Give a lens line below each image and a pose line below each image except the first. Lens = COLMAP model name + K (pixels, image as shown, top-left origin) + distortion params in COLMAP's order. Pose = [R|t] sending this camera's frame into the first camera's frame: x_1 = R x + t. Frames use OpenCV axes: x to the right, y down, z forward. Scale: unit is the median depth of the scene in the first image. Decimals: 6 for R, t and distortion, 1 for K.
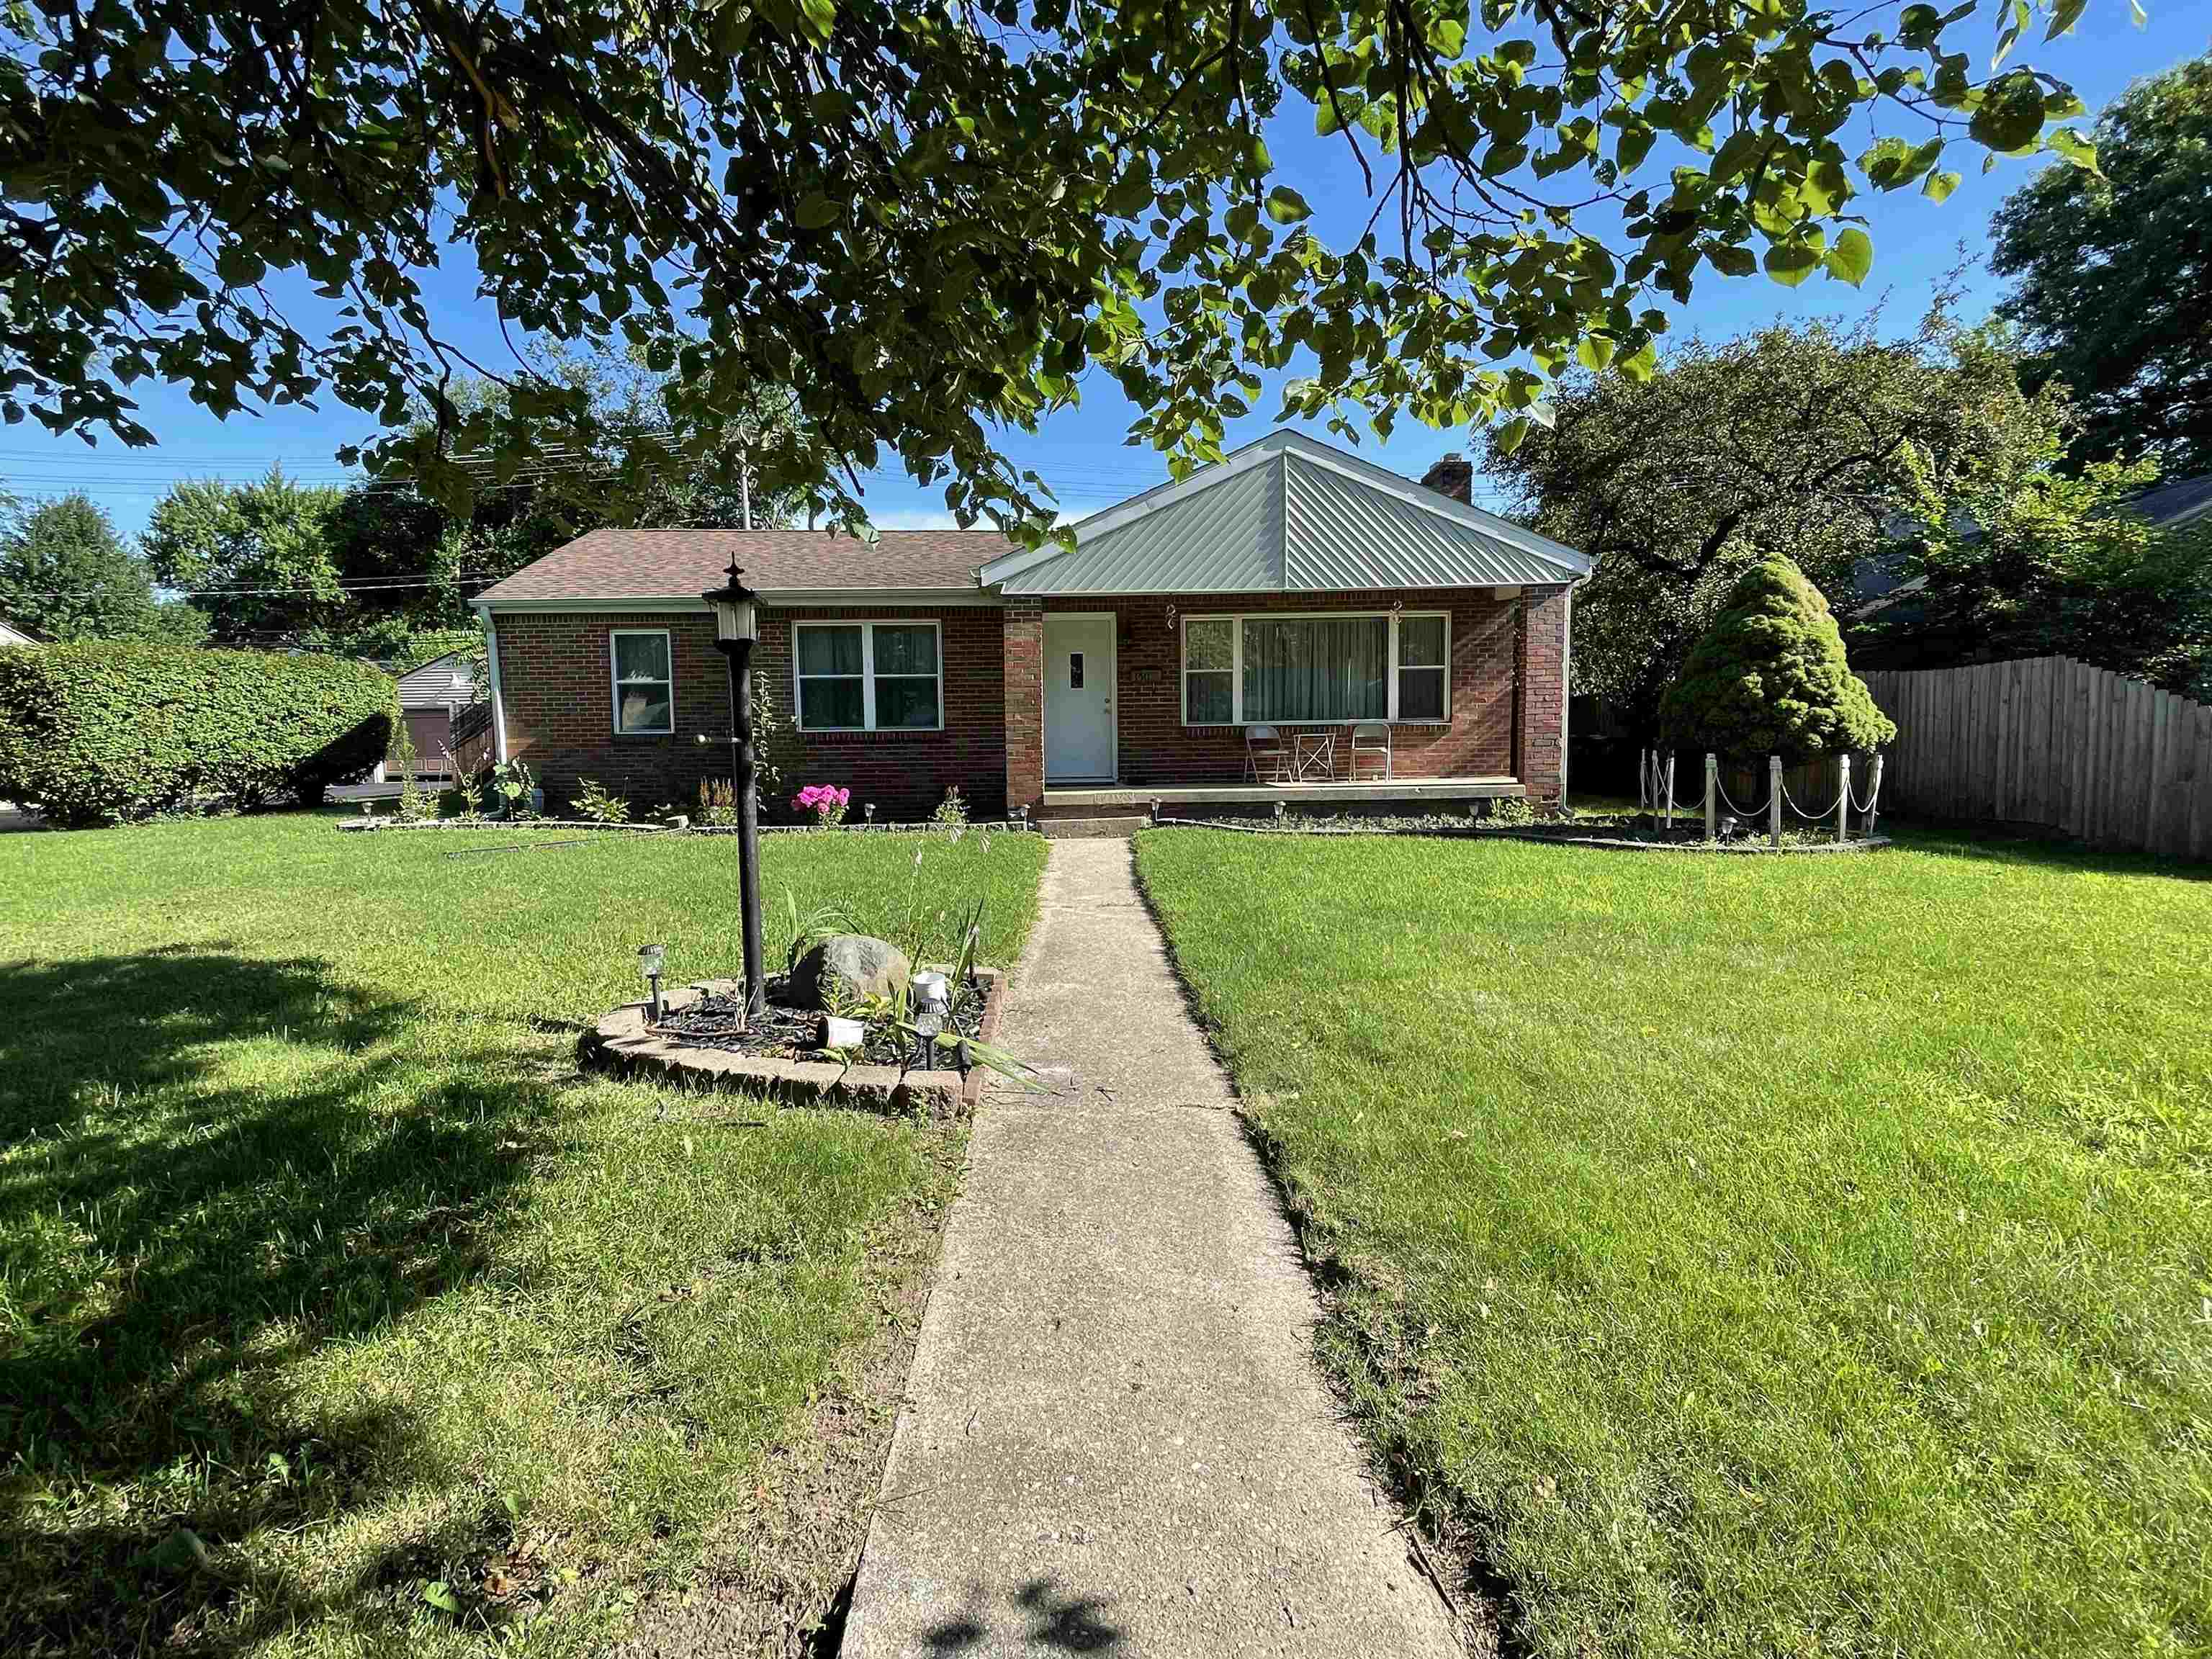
lens RADIAL K [[1129.7, 0, 1107.0], [0, 1129.7, 827.9], [0, 0, 1]] dist [0.002922, -0.000084]
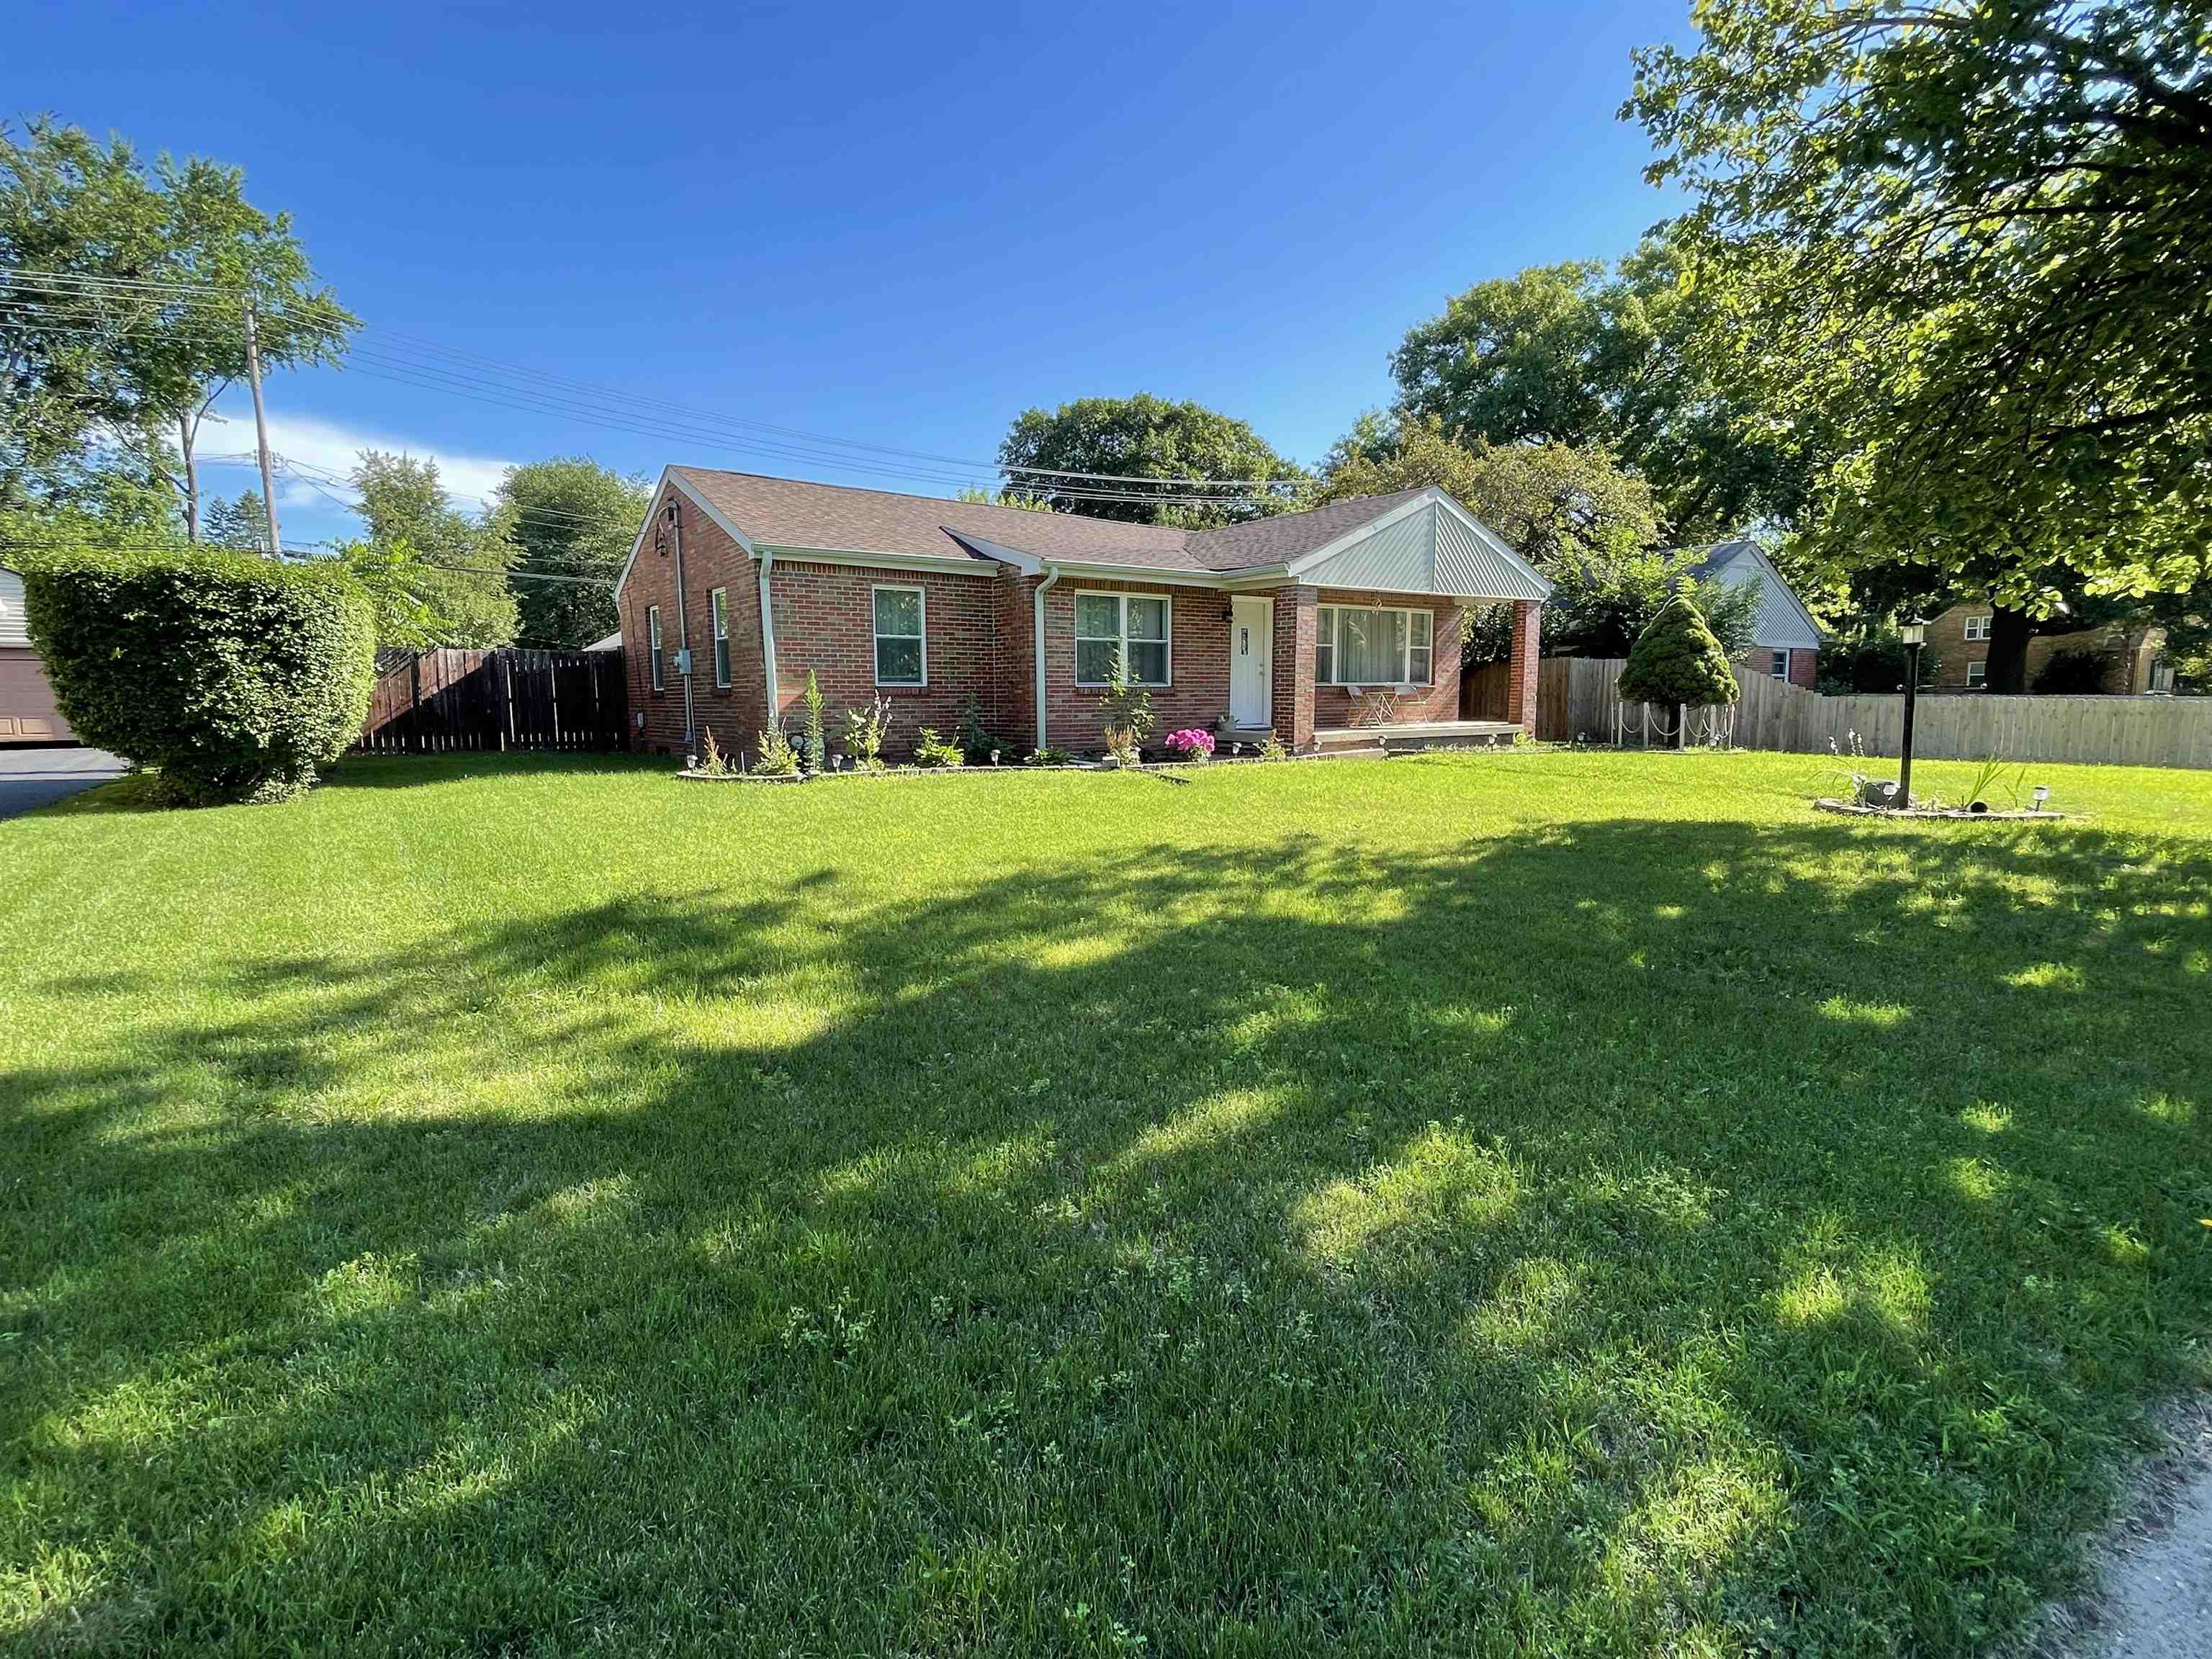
lens RADIAL K [[1129.7, 0, 1100.9], [0, 1129.7, 832.8], [0, 0, 1]] dist [0.002922, -0.000084]
pose [[0.804389, -0.063943, 0.590651, -0.956863], [0.041044, 0.997797, 0.052124, 0.006692], [-0.592683, -0.017685, 0.805242, 0.047635]]
